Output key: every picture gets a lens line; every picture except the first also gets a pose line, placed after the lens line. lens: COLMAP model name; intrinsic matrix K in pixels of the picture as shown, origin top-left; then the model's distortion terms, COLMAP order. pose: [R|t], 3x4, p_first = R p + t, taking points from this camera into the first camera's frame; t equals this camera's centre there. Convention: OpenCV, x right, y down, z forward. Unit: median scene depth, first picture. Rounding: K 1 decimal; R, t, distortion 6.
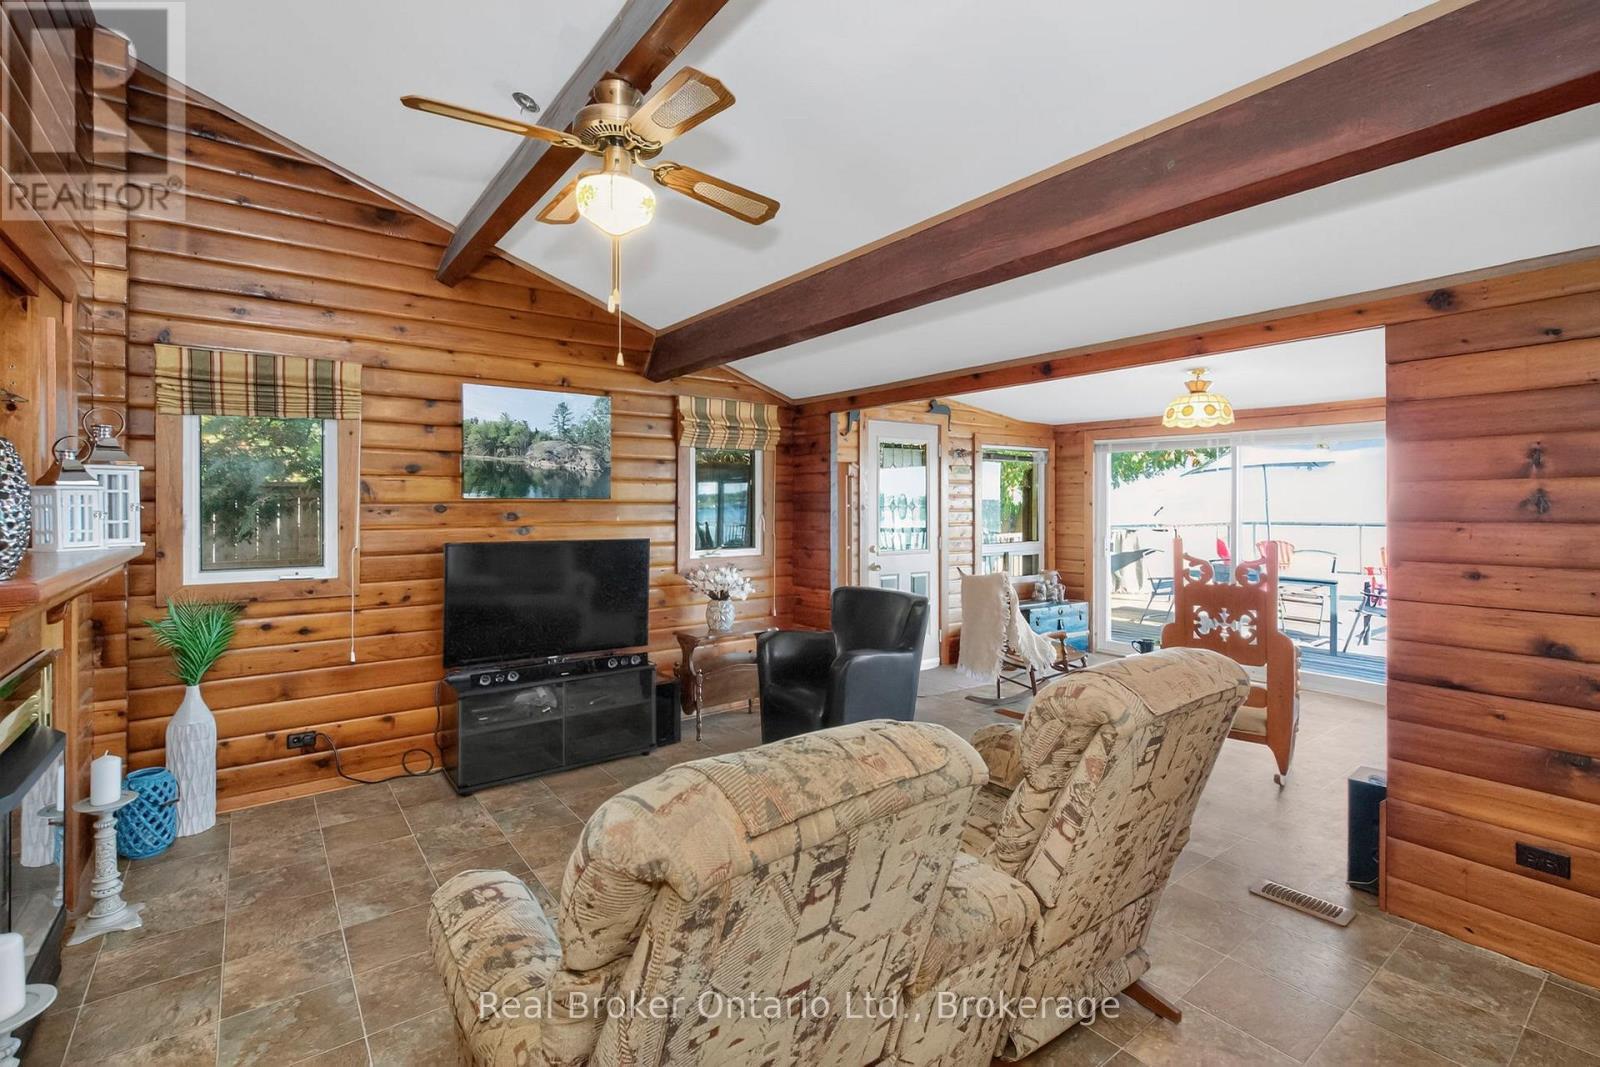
lens RADIAL K [[726.8, 0, 803.1], [0, 726.8, 499.8], [0, 0, 1]] dist [0.001628, -0.001416]
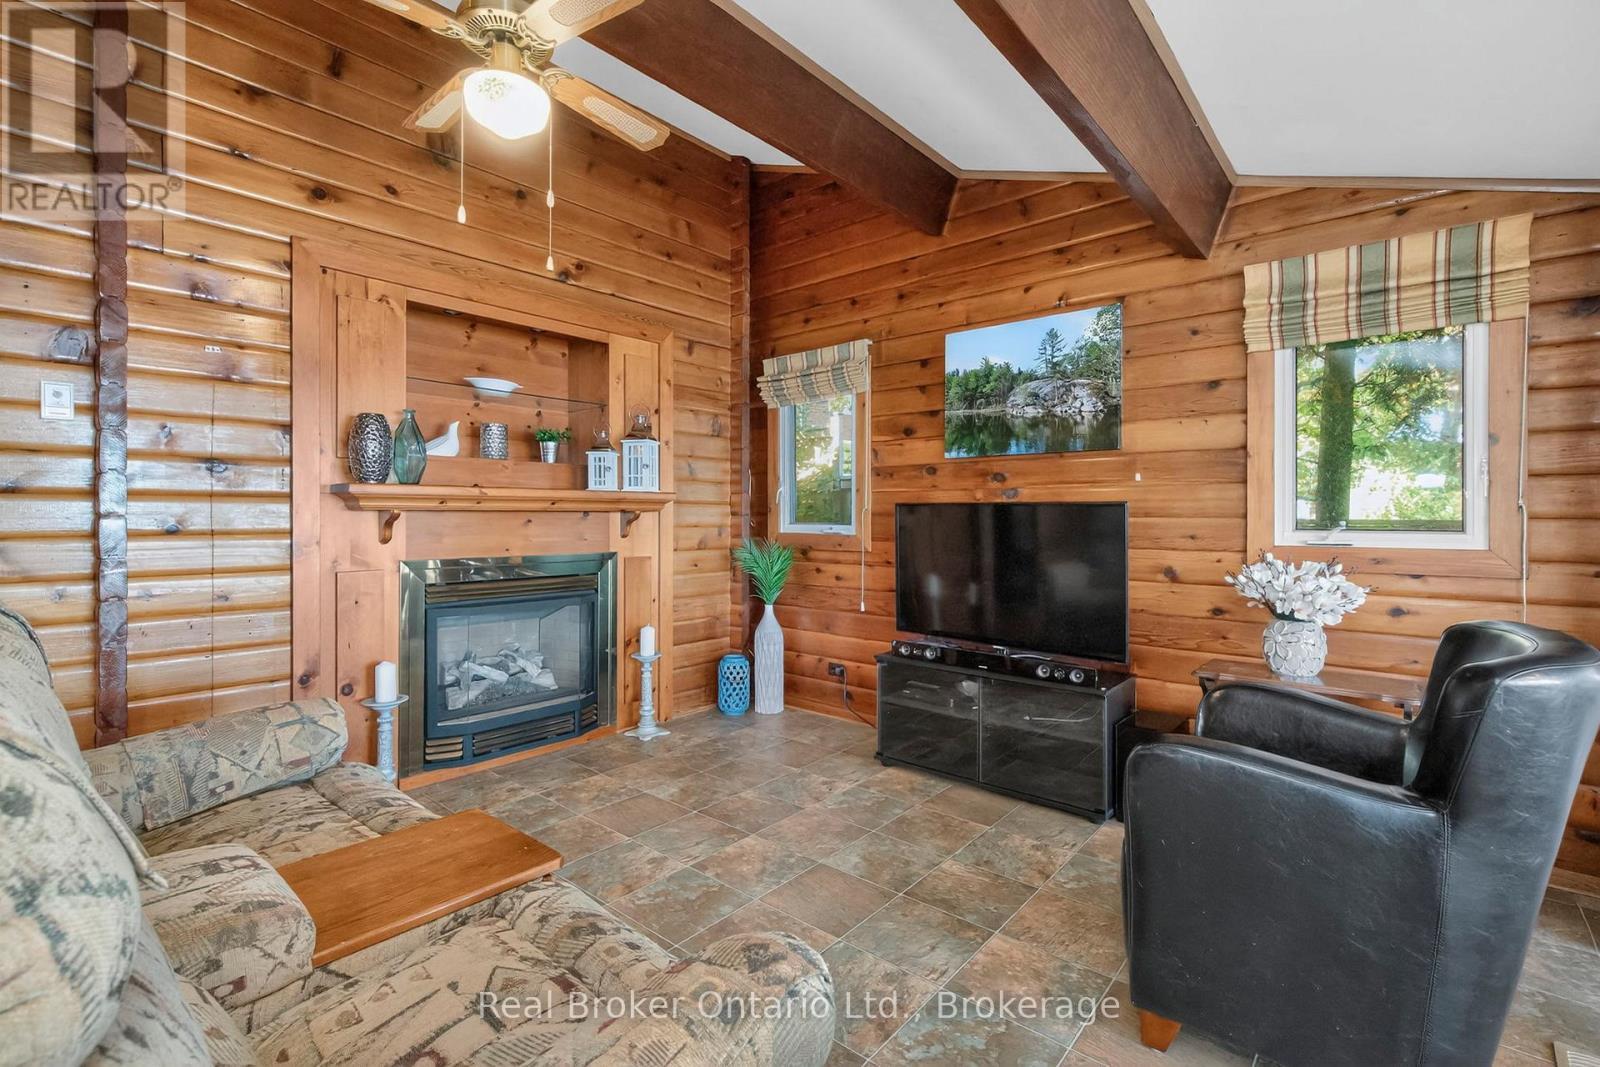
lens RADIAL K [[726.8, 0, 808.3], [0, 726.8, 519.5], [0, 0, 1]] dist [0.001628, -0.001416]
pose [[0.209689, 0.003583, -0.977761, 0.391834], [0.001110, 0.999992, 0.003902, 0.069794], [0.977767, -0.001903, 0.209684, 0.611155]]
